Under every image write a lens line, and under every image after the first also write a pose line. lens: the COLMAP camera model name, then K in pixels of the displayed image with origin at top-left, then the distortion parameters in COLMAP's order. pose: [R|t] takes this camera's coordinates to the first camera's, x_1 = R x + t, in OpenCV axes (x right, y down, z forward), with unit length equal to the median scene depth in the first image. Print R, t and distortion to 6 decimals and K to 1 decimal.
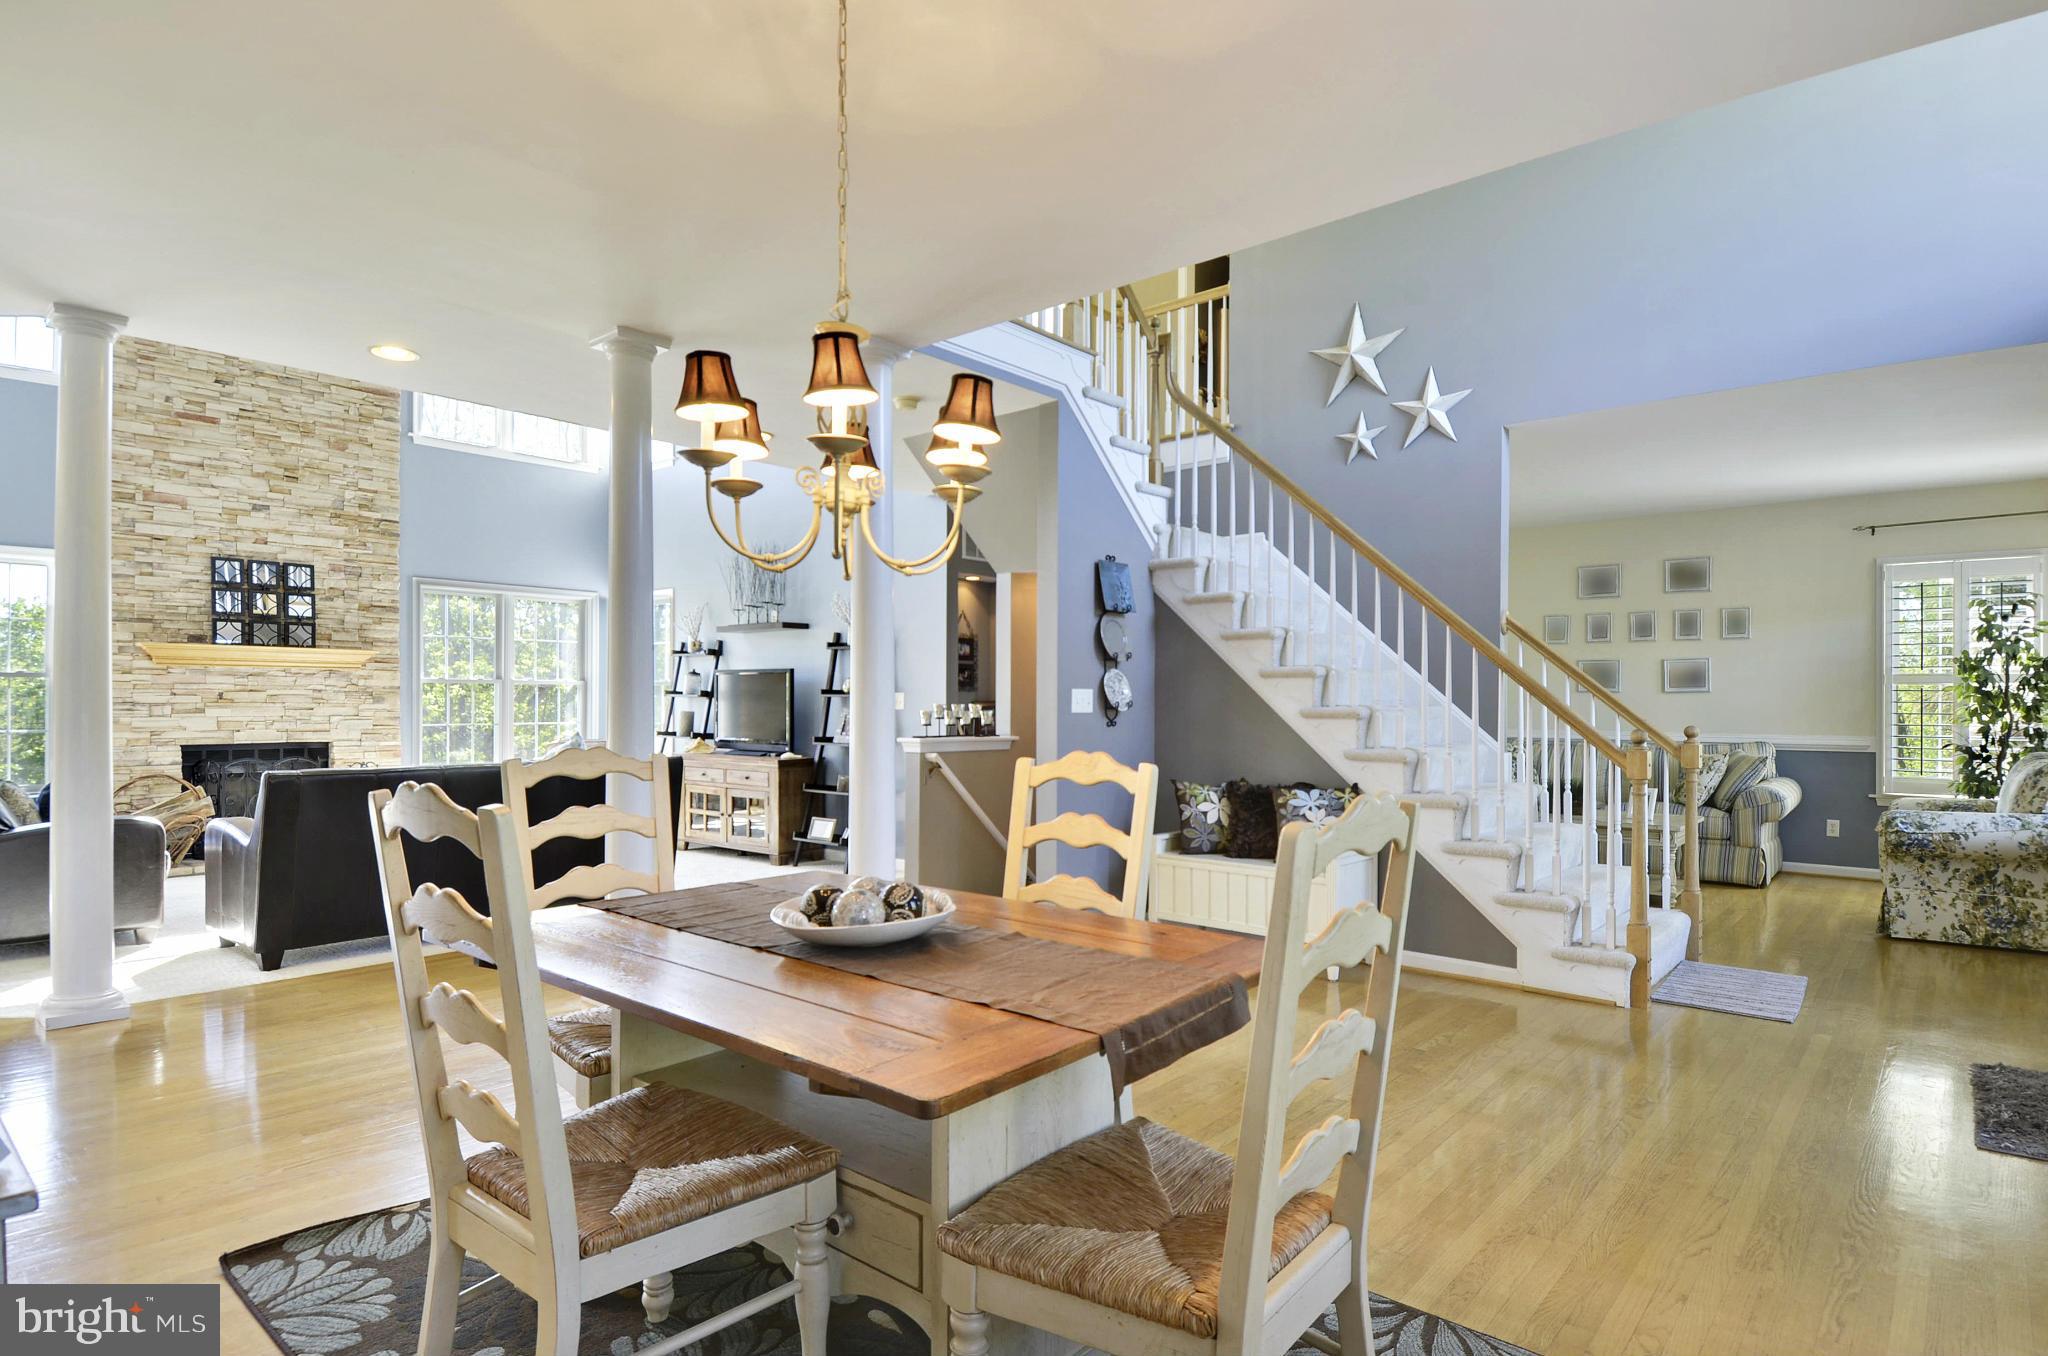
lens RADIAL K [[1090.1, 0, 1020.8], [0, 1090.1, 695.2], [0, 0, 1]] dist [0.015432, -0.020473]
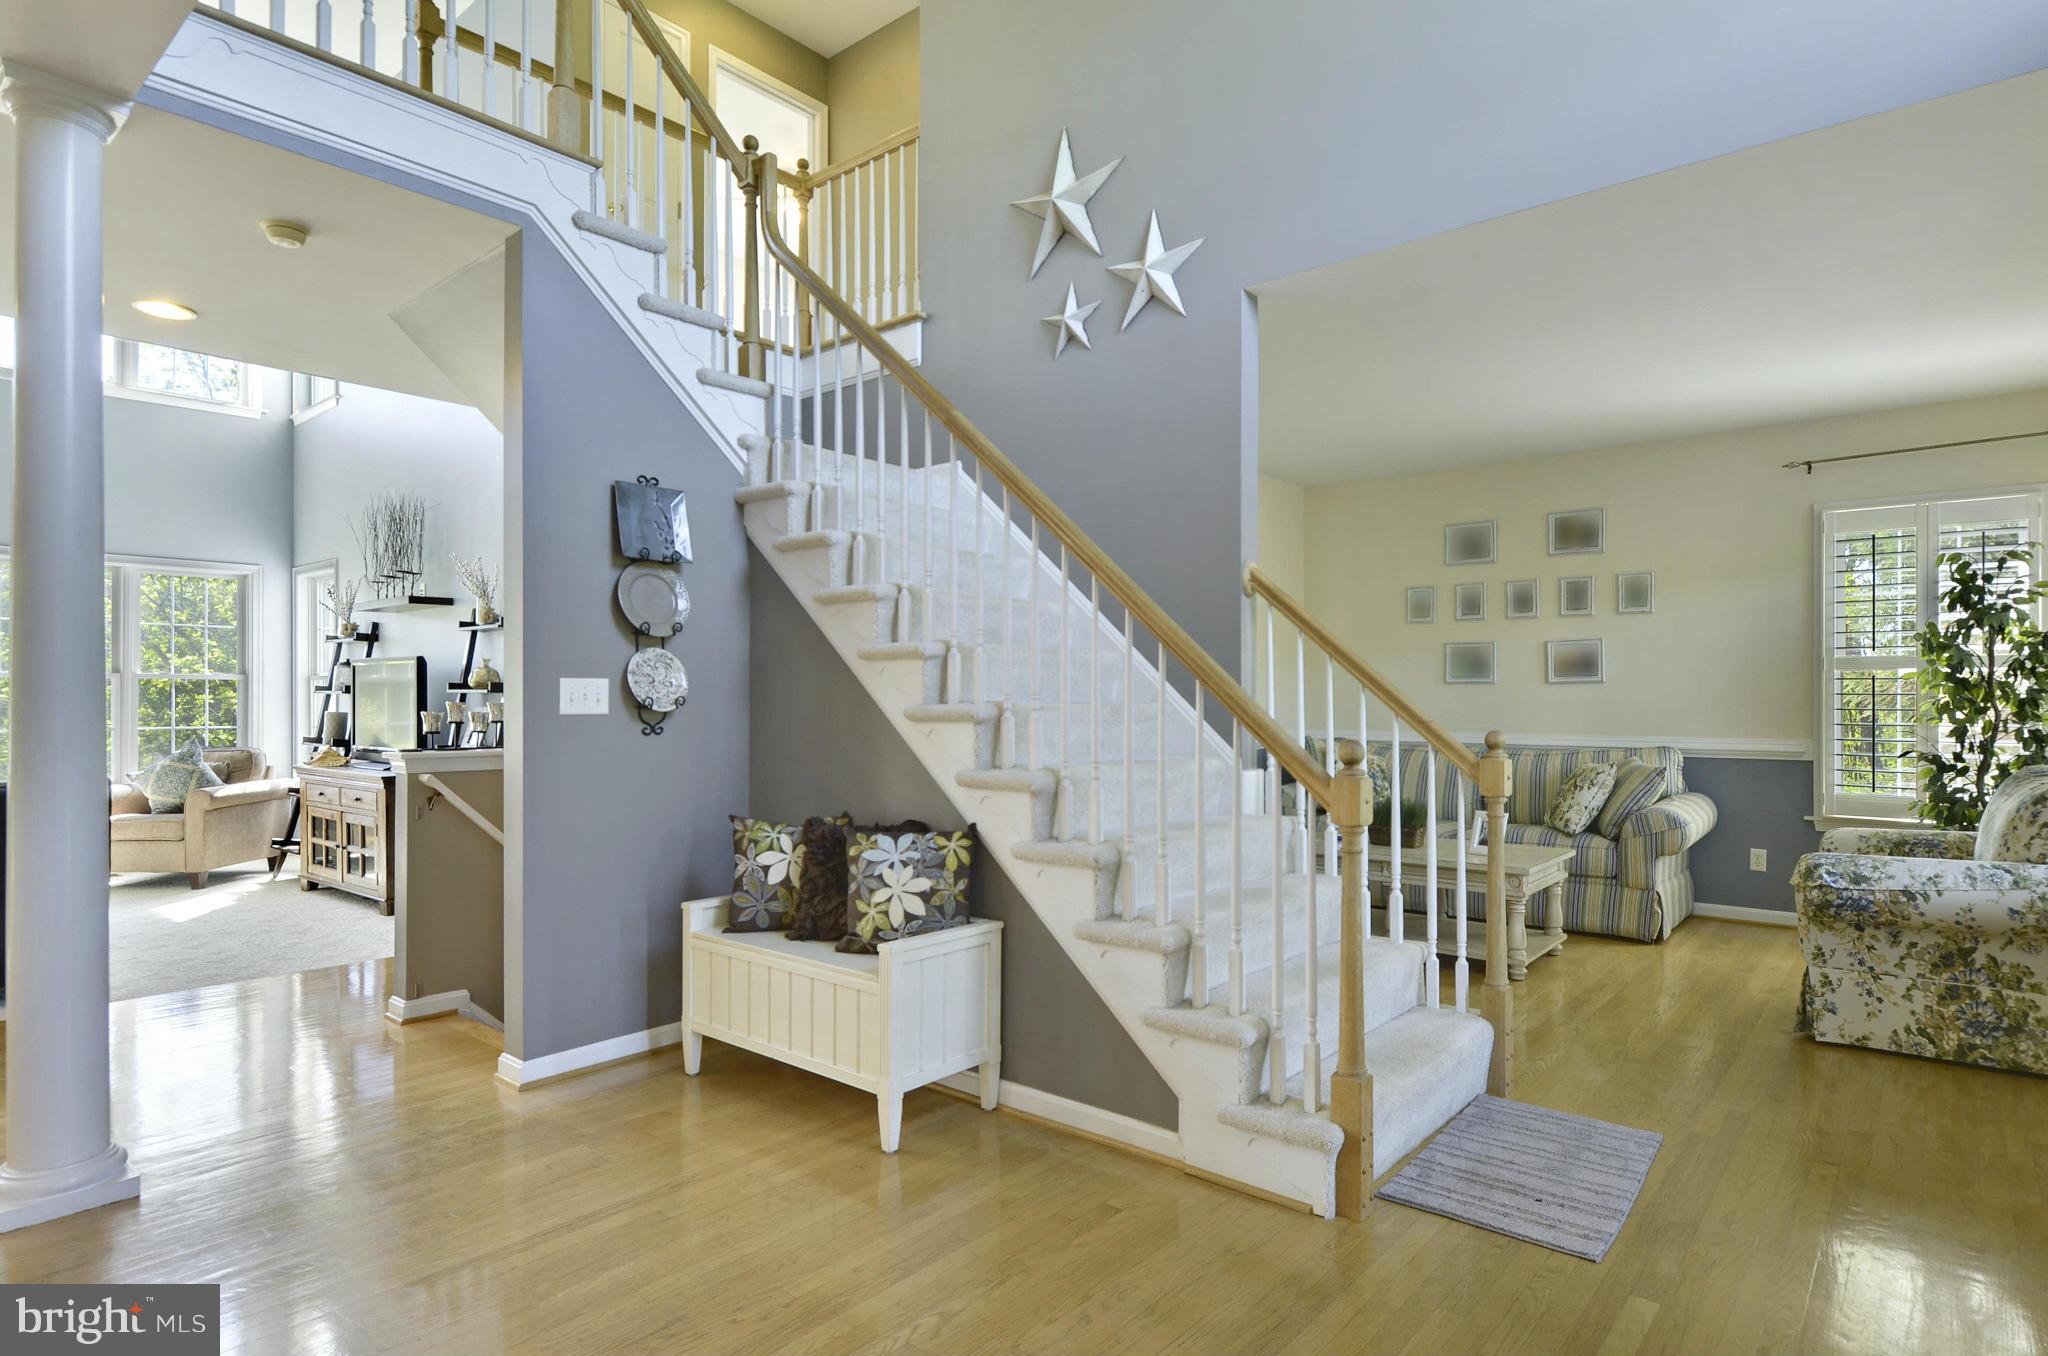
lens RADIAL K [[1090.1, 0, 992.6], [0, 1090.1, 714.9], [0, 0, 1]] dist [0.015432, -0.020473]
pose [[0.999974, -0.005268, -0.004838, 0.223767], [0.005358, 0.999811, 0.018680, 0.003615], [0.004739, -0.018705, 0.999814, 0.248852]]
